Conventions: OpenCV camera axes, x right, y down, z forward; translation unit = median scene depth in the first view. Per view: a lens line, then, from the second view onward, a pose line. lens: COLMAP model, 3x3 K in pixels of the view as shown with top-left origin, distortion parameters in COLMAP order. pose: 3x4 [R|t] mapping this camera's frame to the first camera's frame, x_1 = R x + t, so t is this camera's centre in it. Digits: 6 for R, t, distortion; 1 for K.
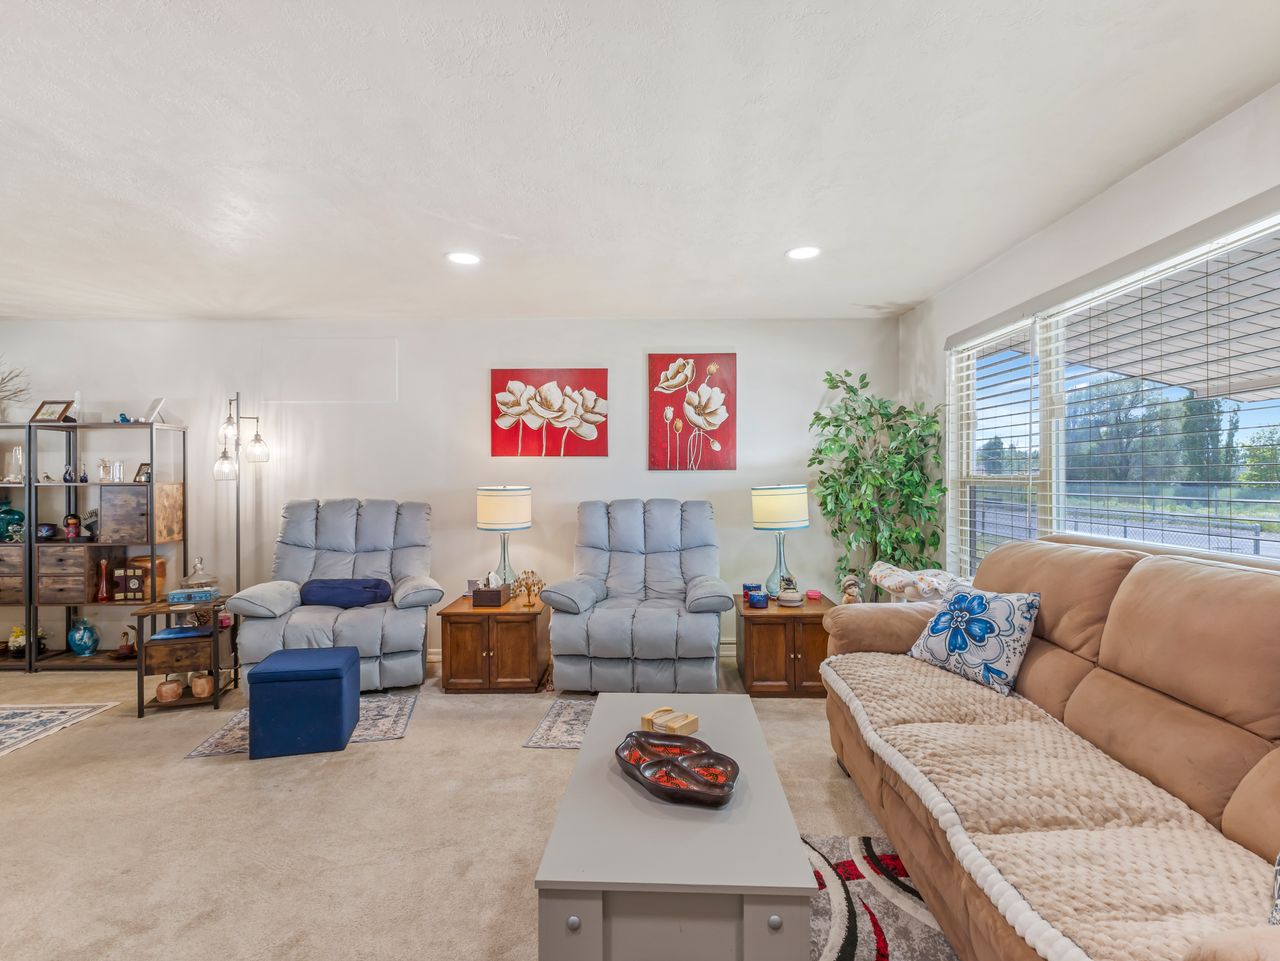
lens RADIAL K [[632.9, 0, 640.6], [0, 632.9, 480.0], [0, 0, 1]] dist [0.010903, -0.000953]
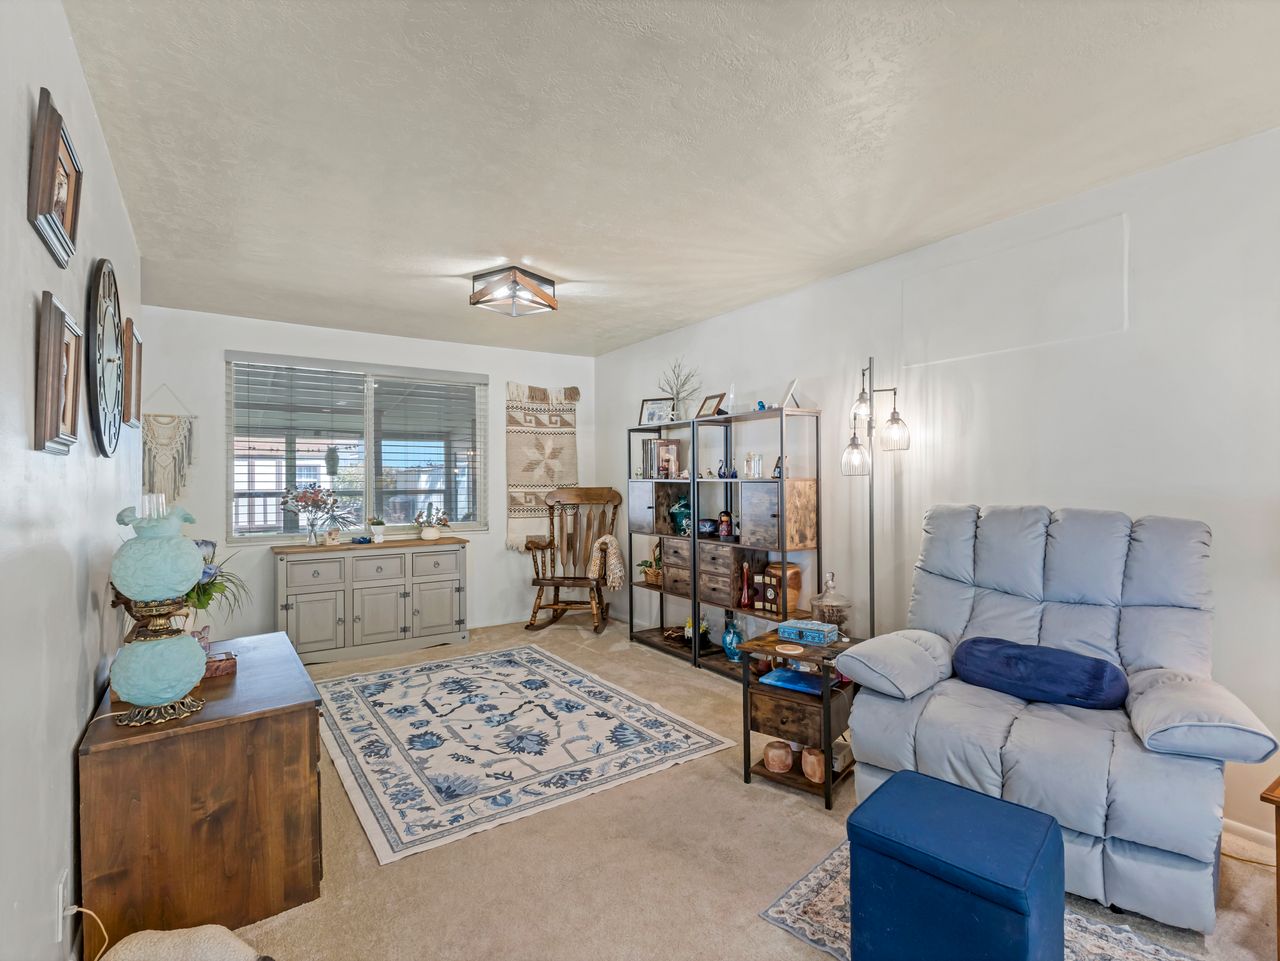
lens RADIAL K [[632.9, 0, 642.4], [0, 632.9, 473.9], [0, 0, 1]] dist [0.010903, -0.000953]
pose [[0.558953, -0.004475, -0.829188, -0.177983], [0.000659, 0.999988, -0.004953, 0.001899], [0.829199, 0.002222, 0.558949, 0.384060]]
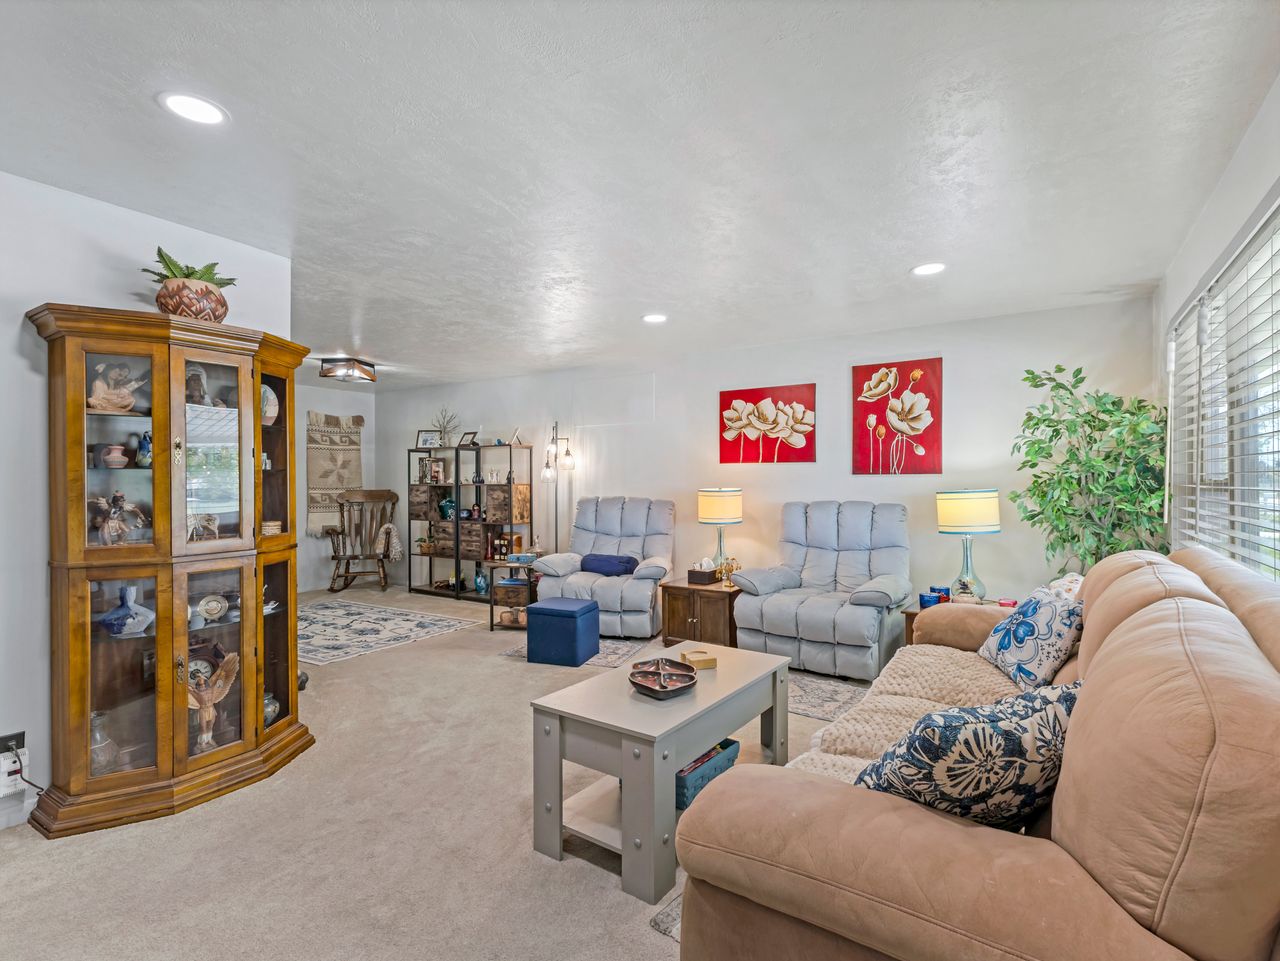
lens RADIAL K [[632.9, 0, 640.7], [0, 632.9, 478.7], [0, 0, 1]] dist [0.010903, -0.000953]
pose [[0.842595, 0.000028, -0.538547, 0.316006], [-0.002140, 0.999992, -0.003296, -0.004243], [0.538543, 0.003930, 0.842589, -0.111524]]
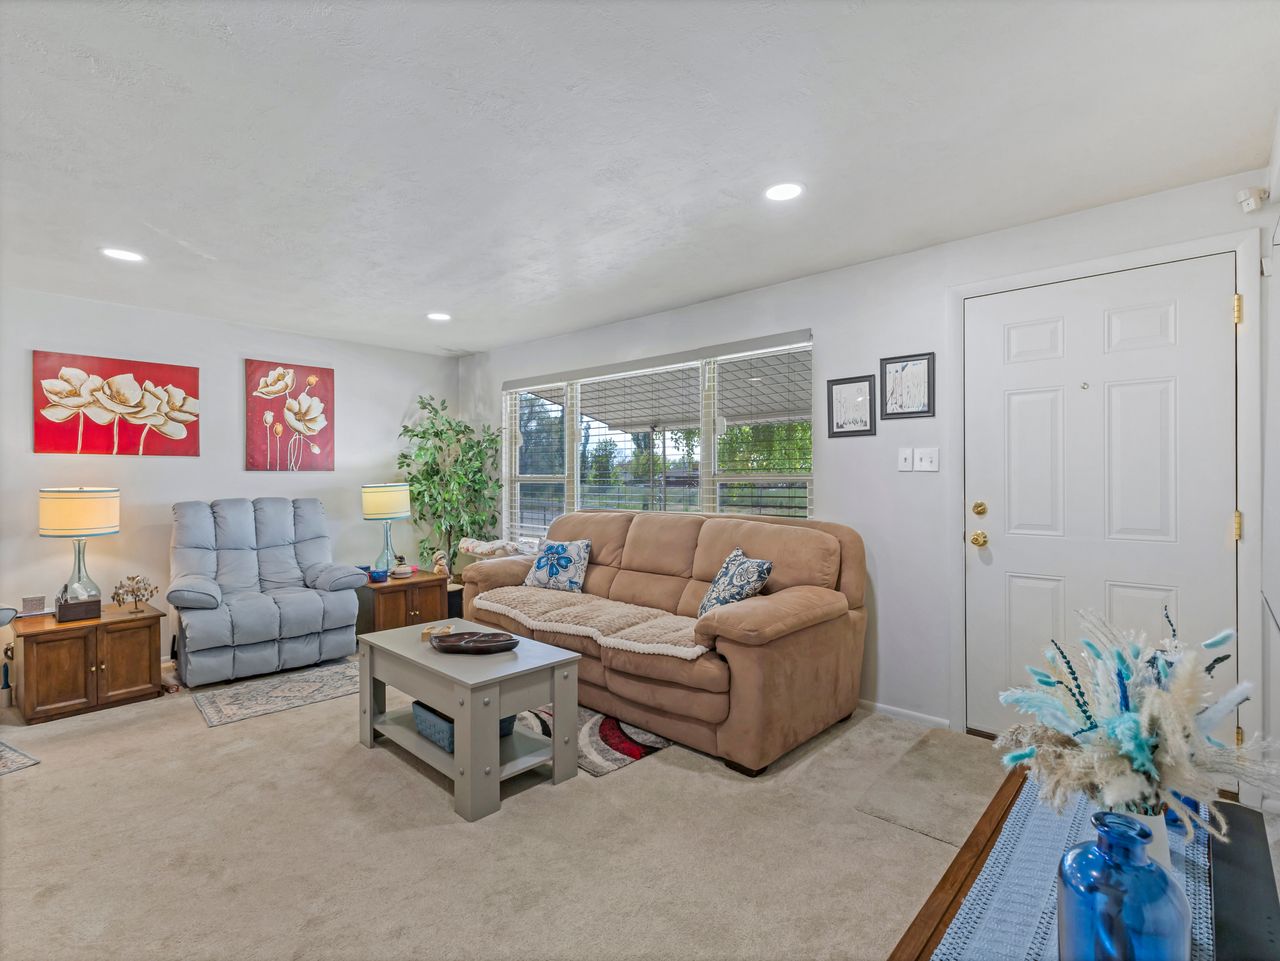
lens RADIAL K [[632.9, 0, 646.6], [0, 632.9, 477.0], [0, 0, 1]] dist [0.010903, -0.000953]
pose [[0.662762, -0.000999, 0.748829, -0.364120], [0.003862, 0.999990, -0.002085, -0.000275], [-0.748820, 0.004274, 0.662760, -0.201273]]
